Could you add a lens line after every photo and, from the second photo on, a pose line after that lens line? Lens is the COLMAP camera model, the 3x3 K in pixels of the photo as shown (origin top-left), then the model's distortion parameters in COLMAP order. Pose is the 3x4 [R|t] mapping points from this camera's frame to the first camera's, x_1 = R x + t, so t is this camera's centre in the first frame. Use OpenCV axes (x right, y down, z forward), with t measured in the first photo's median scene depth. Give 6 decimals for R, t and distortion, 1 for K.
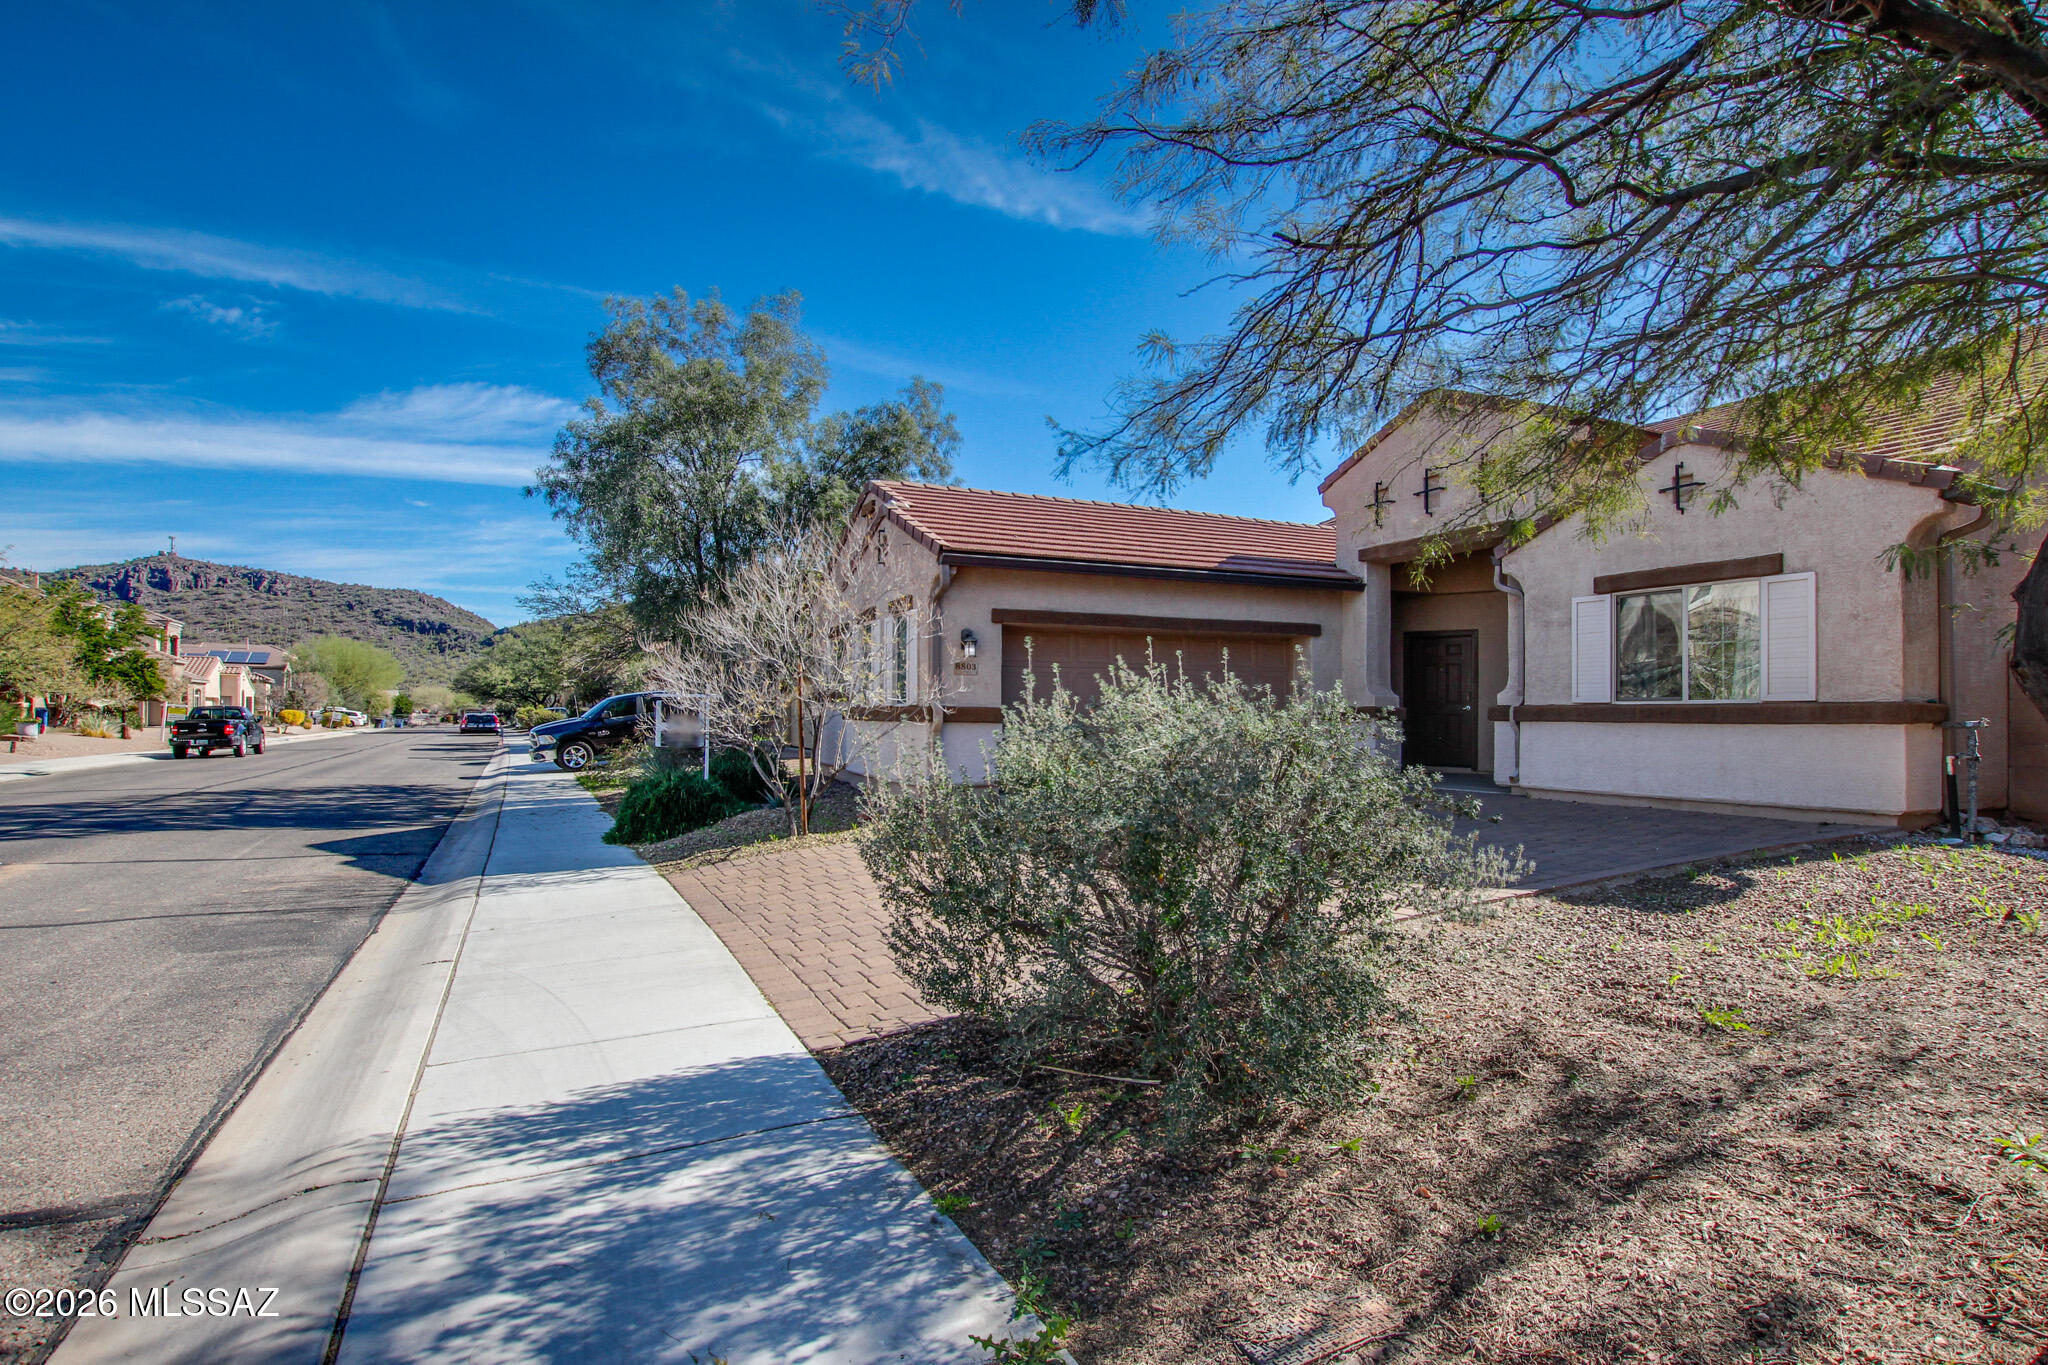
lens RADIAL K [[985.6, 0, 1012.3], [0, 985.6, 699.7], [0, 0, 1]] dist [-0.021869, -0.000114]
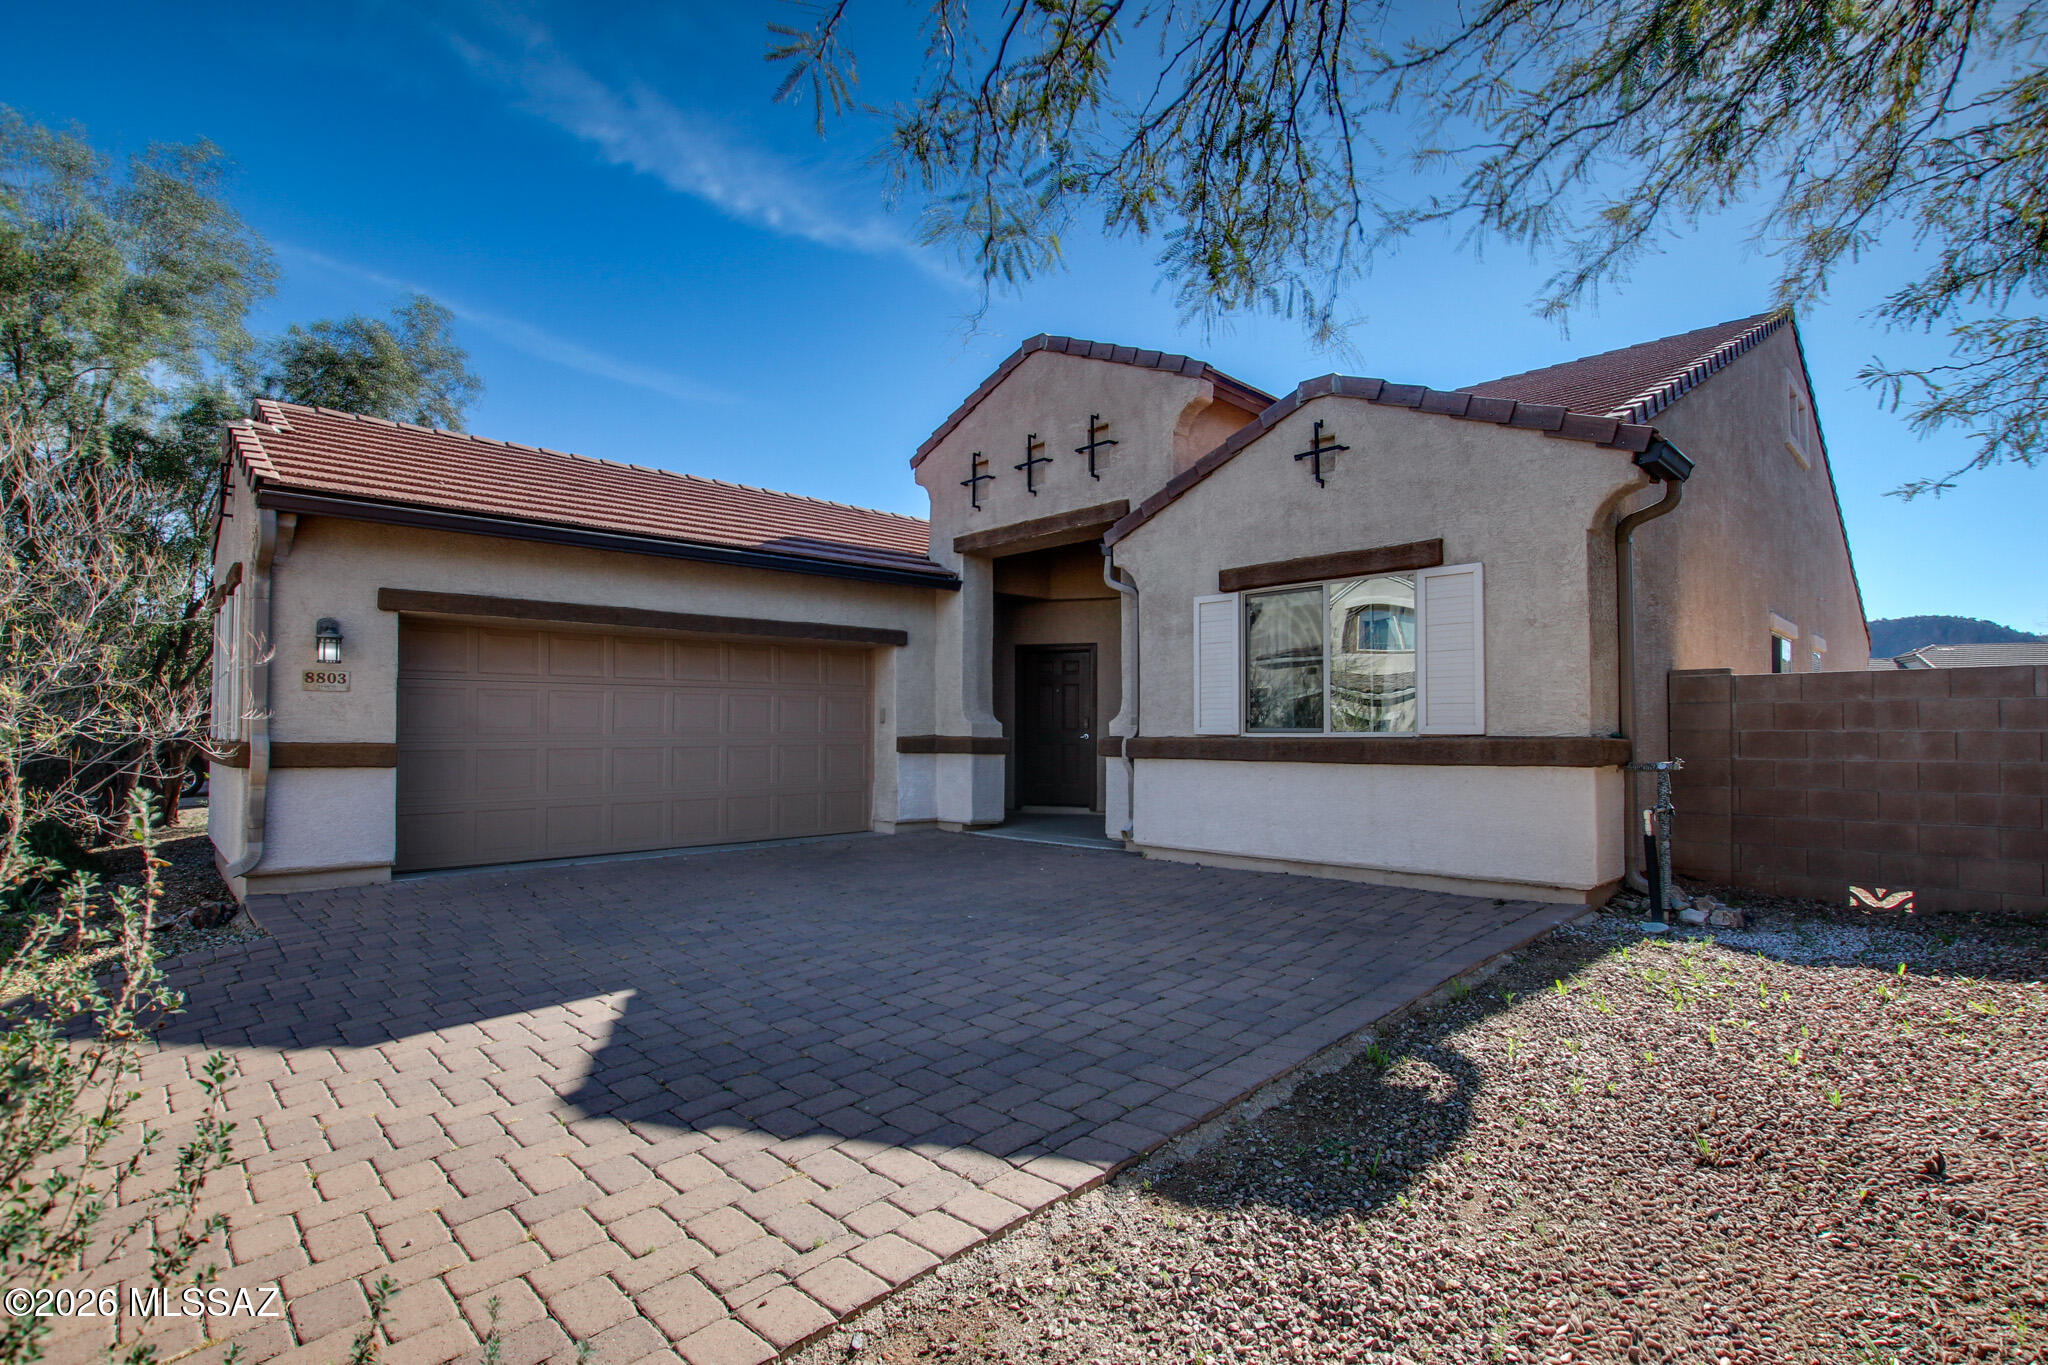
lens RADIAL K [[985.6, 0, 1012.3], [0, 985.6, 699.7], [0, 0, 1]] dist [-0.021869, -0.000114]
pose [[0.945916, 0.006191, 0.324354, 0.176054], [0.000440, 0.999792, -0.020368, -0.007906], [-0.324413, 0.019409, 0.945717, 0.297708]]
